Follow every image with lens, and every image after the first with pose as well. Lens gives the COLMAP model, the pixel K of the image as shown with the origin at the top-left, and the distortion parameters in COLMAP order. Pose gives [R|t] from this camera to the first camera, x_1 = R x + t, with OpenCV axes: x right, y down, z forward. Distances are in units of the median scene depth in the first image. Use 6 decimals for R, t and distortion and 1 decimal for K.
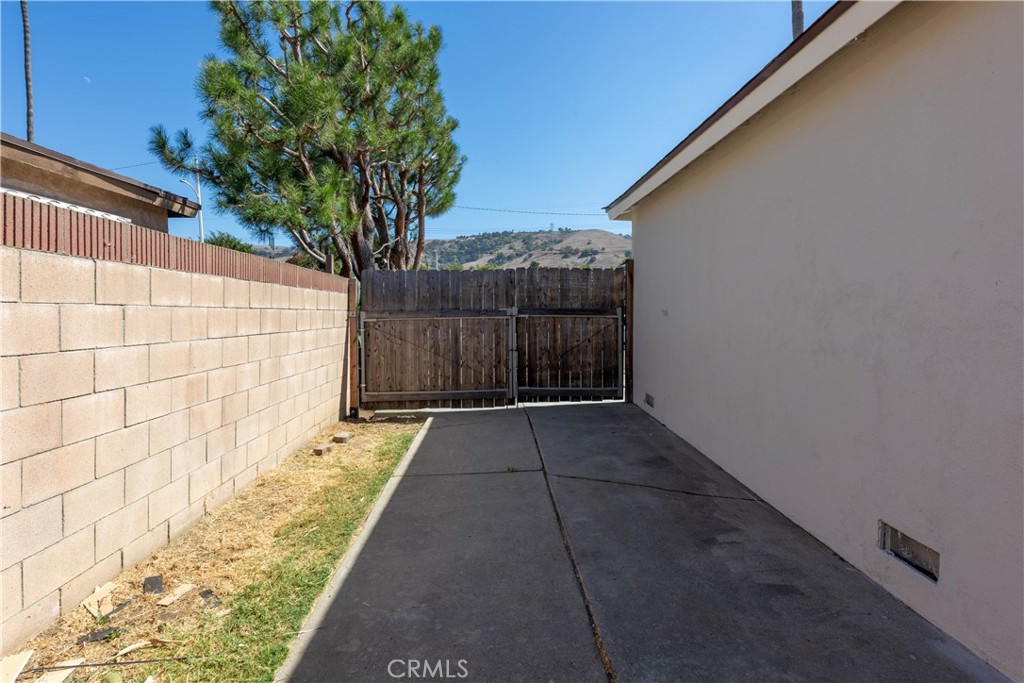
lens RADIAL K [[575.4, 0, 512.9], [0, 575.4, 337.9], [0, 0, 1]] dist [0.002386, 0.000027]
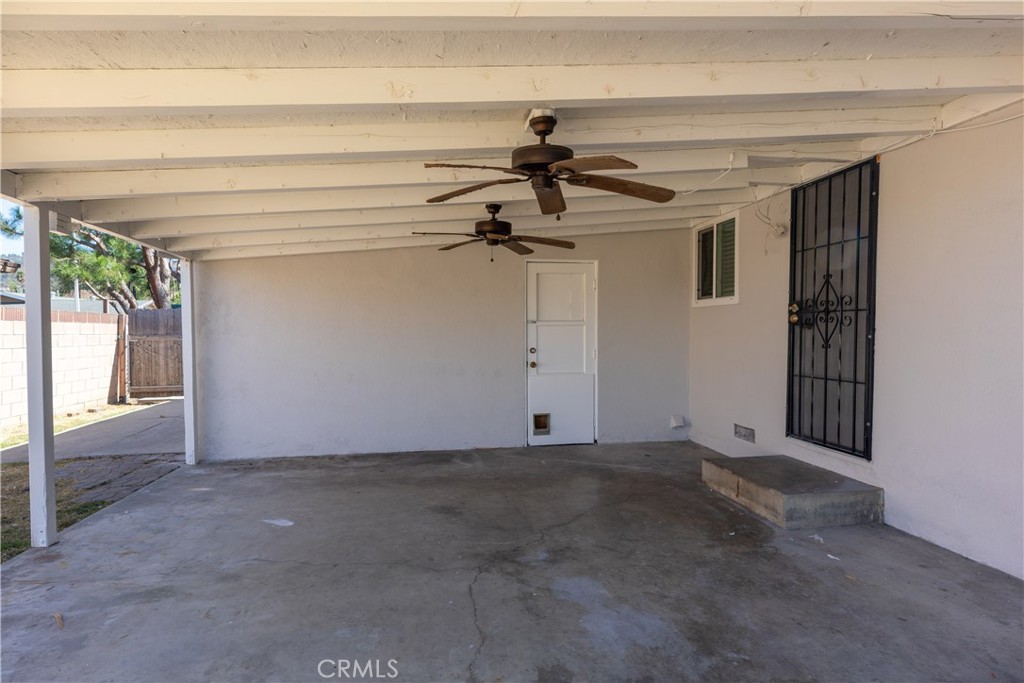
lens RADIAL K [[575.4, 0, 508.7], [0, 575.4, 343.2], [0, 0, 1]] dist [0.002386, 0.000027]
pose [[0.992831, 0.000624, 0.119526, 0.546530], [0.002824, 0.999585, -0.028677, 0.023179], [-0.119494, 0.028809, 0.992417, -0.644546]]
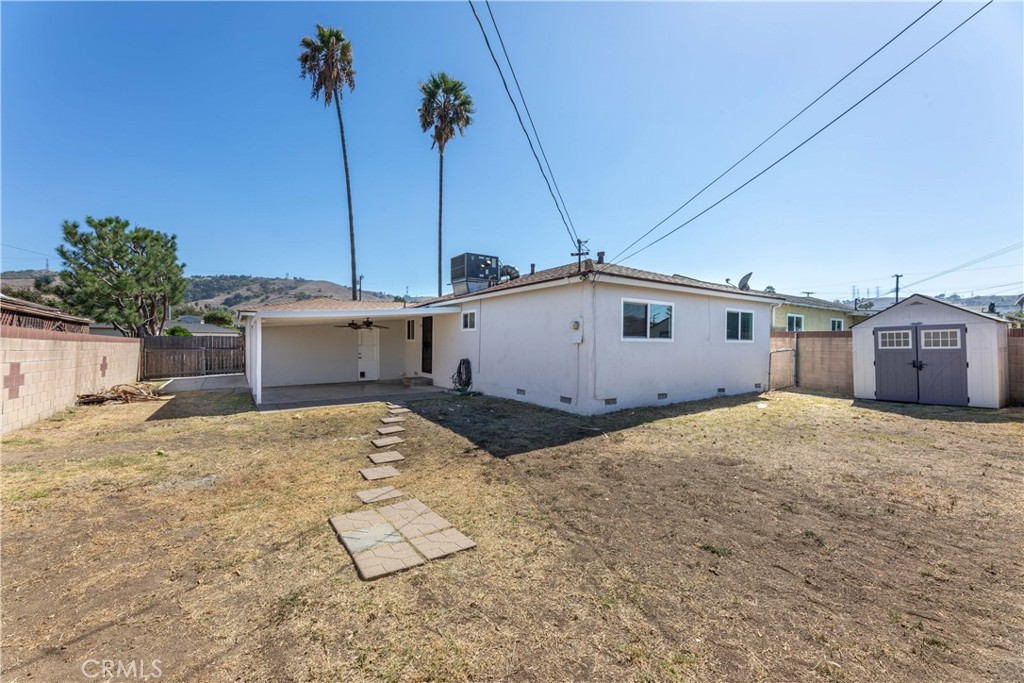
lens RADIAL K [[411.8, 0, 513.0], [0, 411.8, 342.7], [0, 0, 1]] dist [0.000891, 0.000147]
pose [[0.843484, 0.006746, 0.537112, 0.224004], [0.019435, 0.998883, -0.043067, 0.058135], [-0.536802, 0.046765, 0.842411, -1.958004]]
